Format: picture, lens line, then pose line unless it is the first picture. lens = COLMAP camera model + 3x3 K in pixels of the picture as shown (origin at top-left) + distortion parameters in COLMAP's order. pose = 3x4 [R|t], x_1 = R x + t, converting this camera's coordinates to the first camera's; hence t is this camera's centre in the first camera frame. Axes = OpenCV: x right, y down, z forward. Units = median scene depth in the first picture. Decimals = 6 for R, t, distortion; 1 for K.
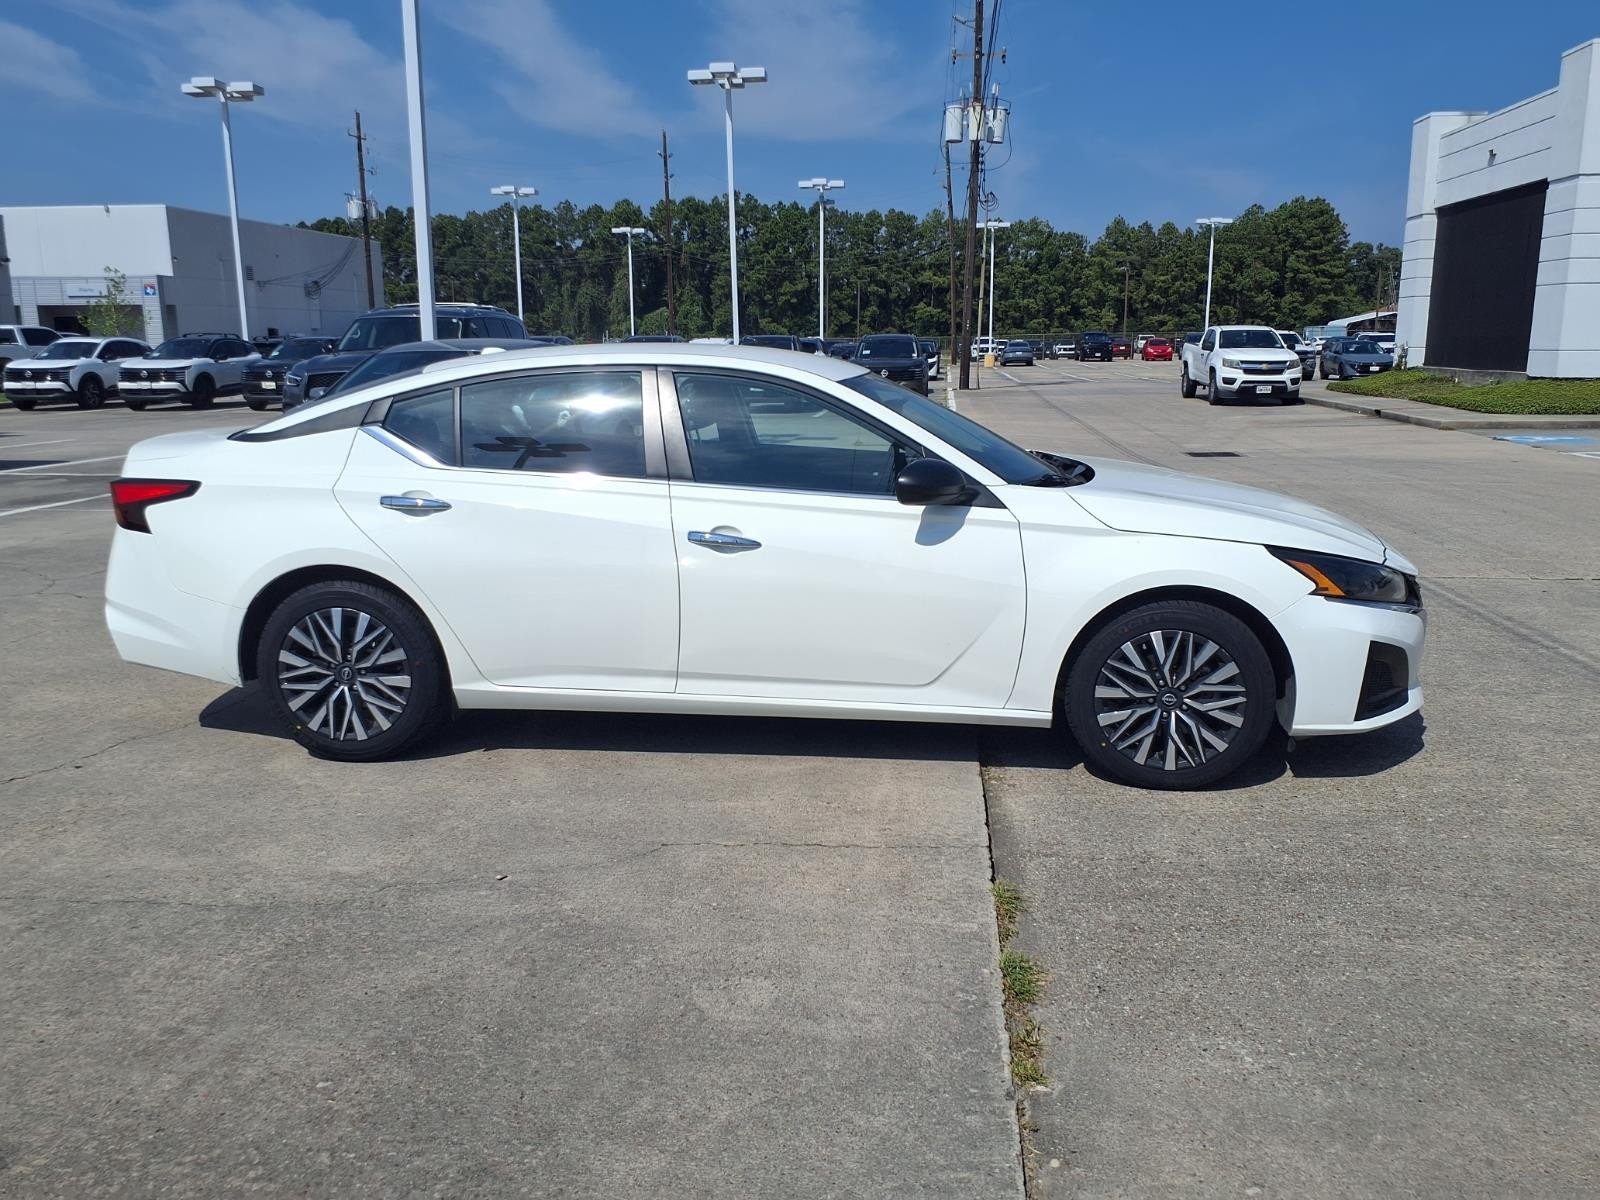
lens RADIAL K [[1282.9, 0, 802.7], [0, 1282.9, 598.7], [0, 0, 1]] dist [0.052692, -0.080627]
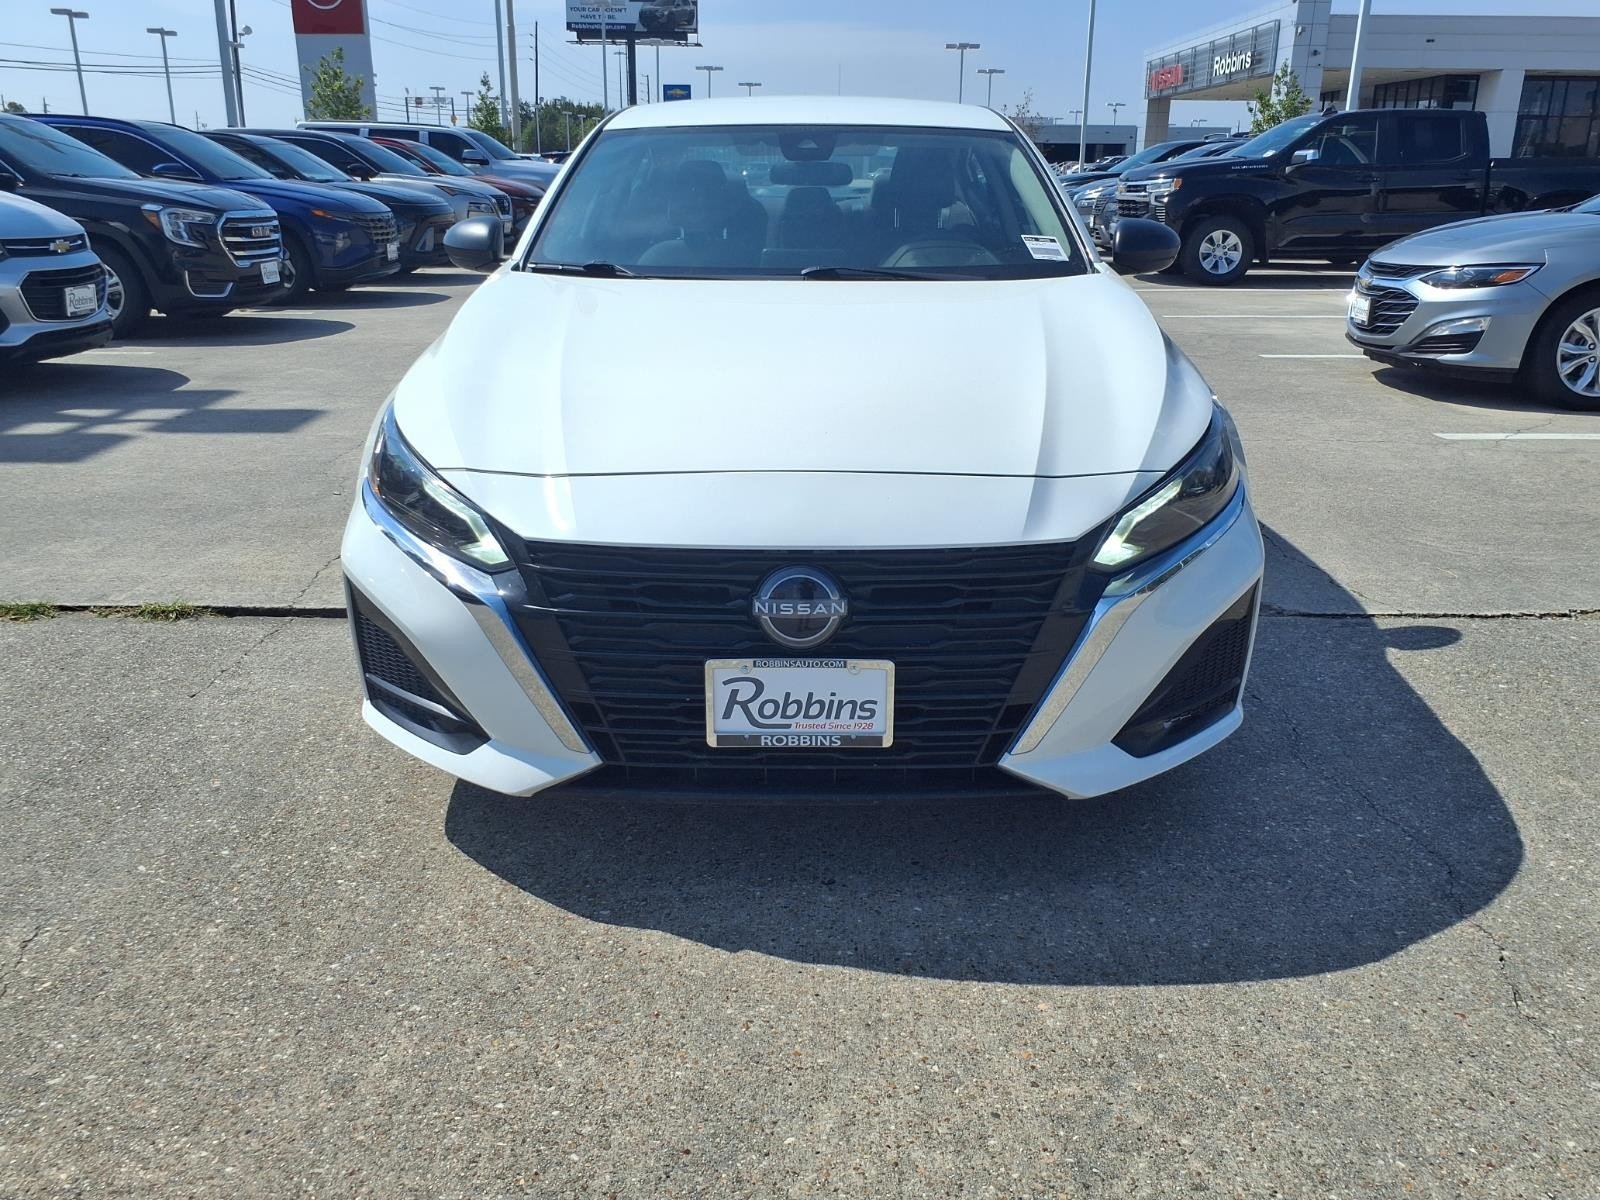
lens RADIAL K [[1282.9, 0, 802.7], [0, 1282.9, 598.7], [0, 0, 1]] dist [0.052692, -0.080627]
pose [[0.095236, 0.319212, -0.942886, 0.146598], [-0.202549, 0.933590, 0.295607, -0.024370], [0.974630, 0.162828, 0.153567, 0.161858]]
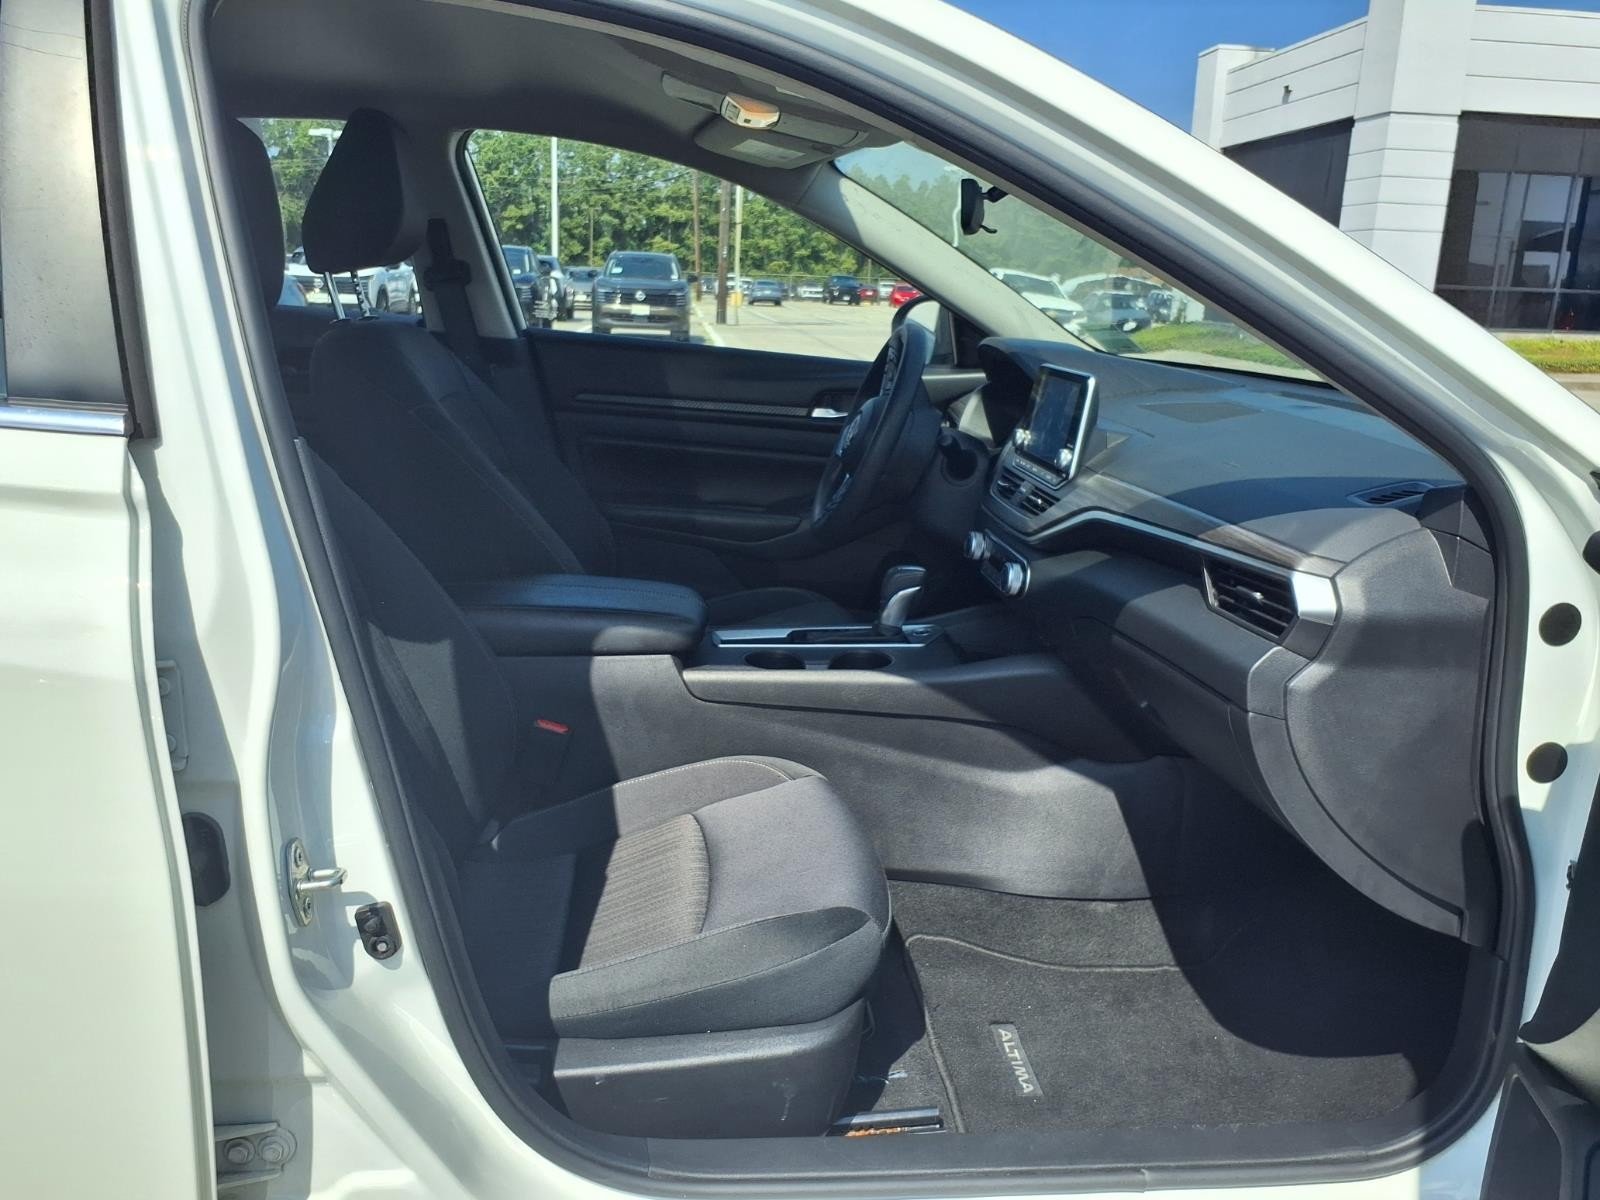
lens RADIAL K [[1306.9, 0, 800.0], [0, 1306.9, 600.0], [0, 0, 1]] dist [0.085660, -0.156592]
pose [[0.979520, -0.002128, 0.201338, -0.006182], [-0.006067, 0.999178, 0.040075, -0.010275], [-0.201258, -0.040476, 0.978702, 0.113268]]
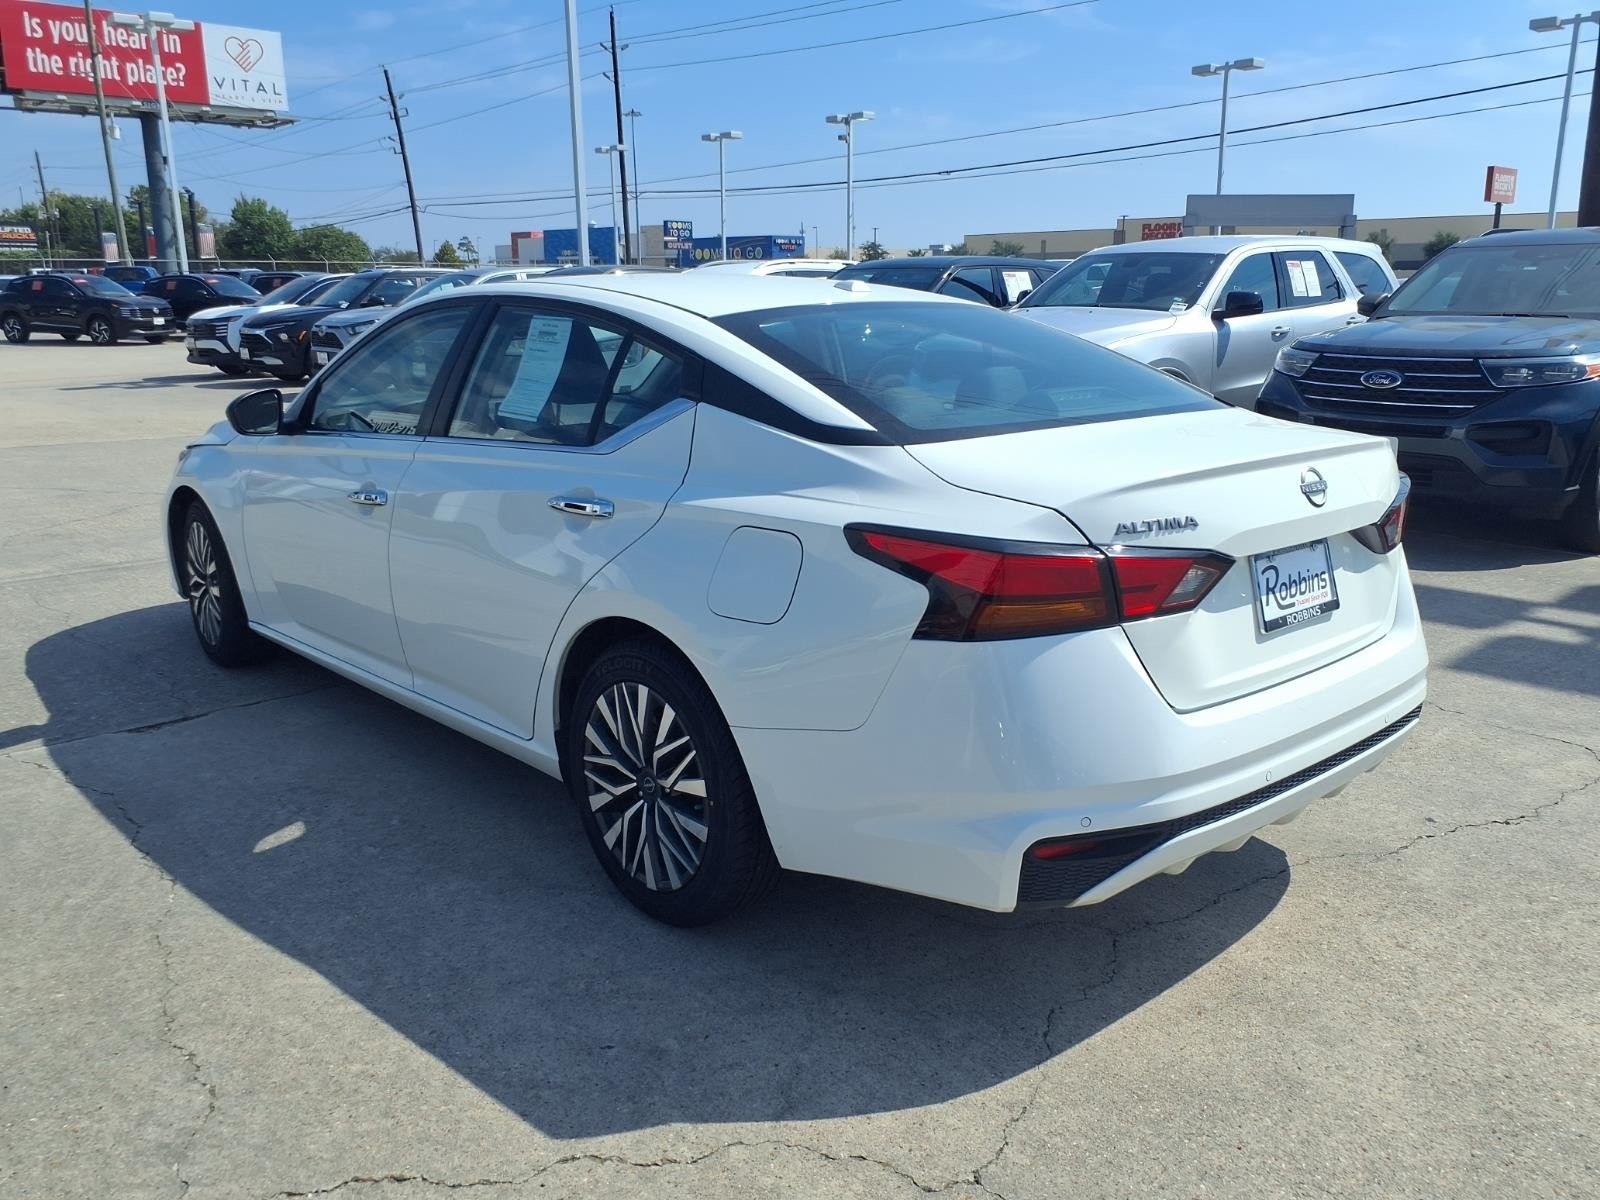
lens RADIAL K [[1301.1, 0, 811.1], [0, 1301.1, 596.8], [0, 0, 1]] dist [0.028558, -0.029267]
pose [[-0.750779, -0.145685, 0.644288, -0.122324], [0.136176, 0.920288, 0.366777, -0.052498], [-0.646365, 0.363105, -0.671094, 0.273189]]
